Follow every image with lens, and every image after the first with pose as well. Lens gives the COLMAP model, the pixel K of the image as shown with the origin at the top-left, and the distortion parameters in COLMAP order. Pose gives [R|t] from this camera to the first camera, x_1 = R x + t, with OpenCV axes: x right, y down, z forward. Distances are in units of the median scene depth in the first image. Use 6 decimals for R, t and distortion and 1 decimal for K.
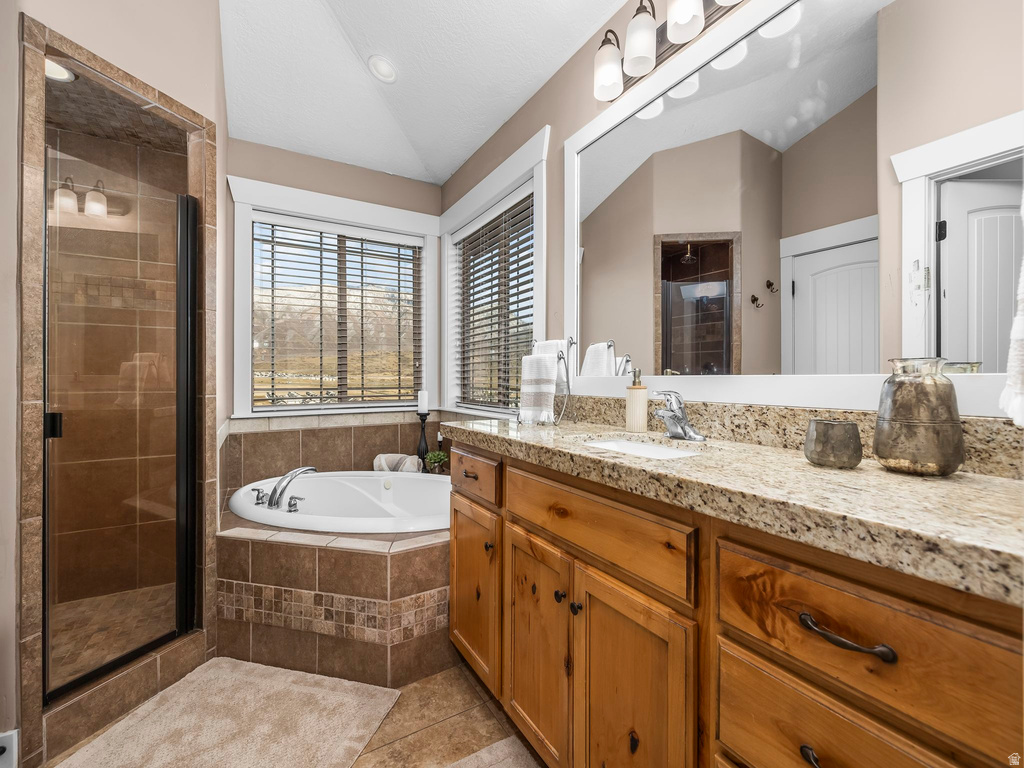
lens RADIAL K [[434.0, 0, 506.1], [0, 434.0, 383.5], [0, 0, 1]] dist [0.009399, -0.000263]
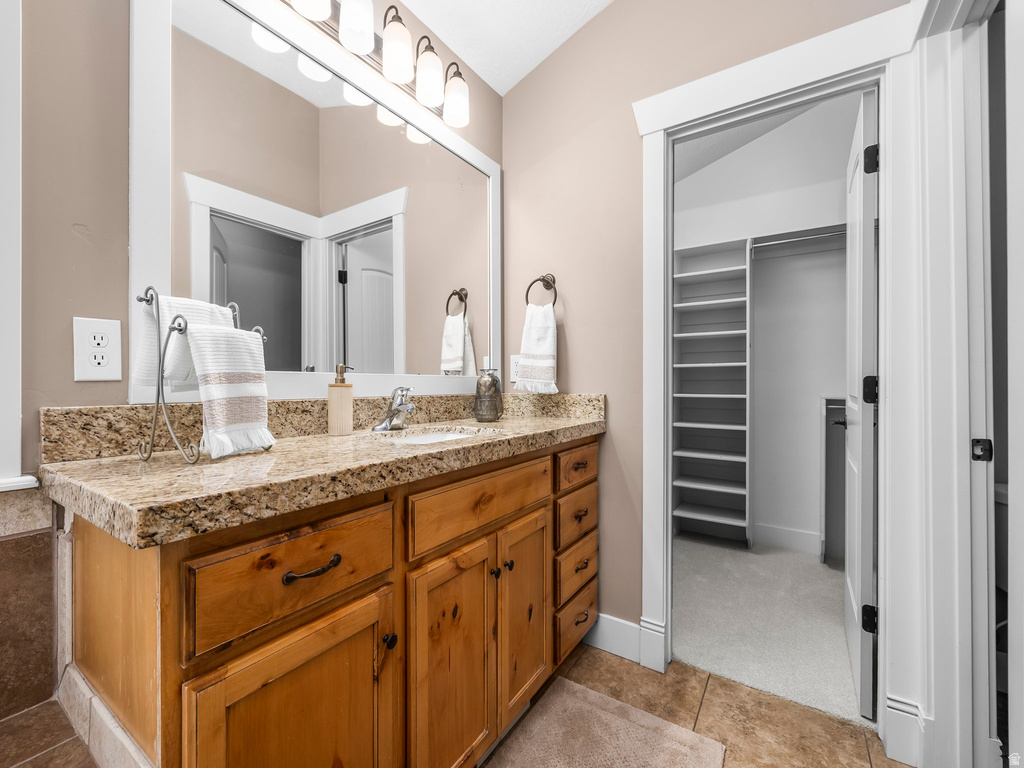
lens RADIAL K [[434.0, 0, 517.3], [0, 434.0, 378.1], [0, 0, 1]] dist [0.009399, -0.000263]
pose [[-0.441840, 0.004685, 0.897082, -0.847462], [0.004080, 0.999987, -0.003213, -0.001802], [-0.897085, 0.002240, -0.441853, 1.367777]]
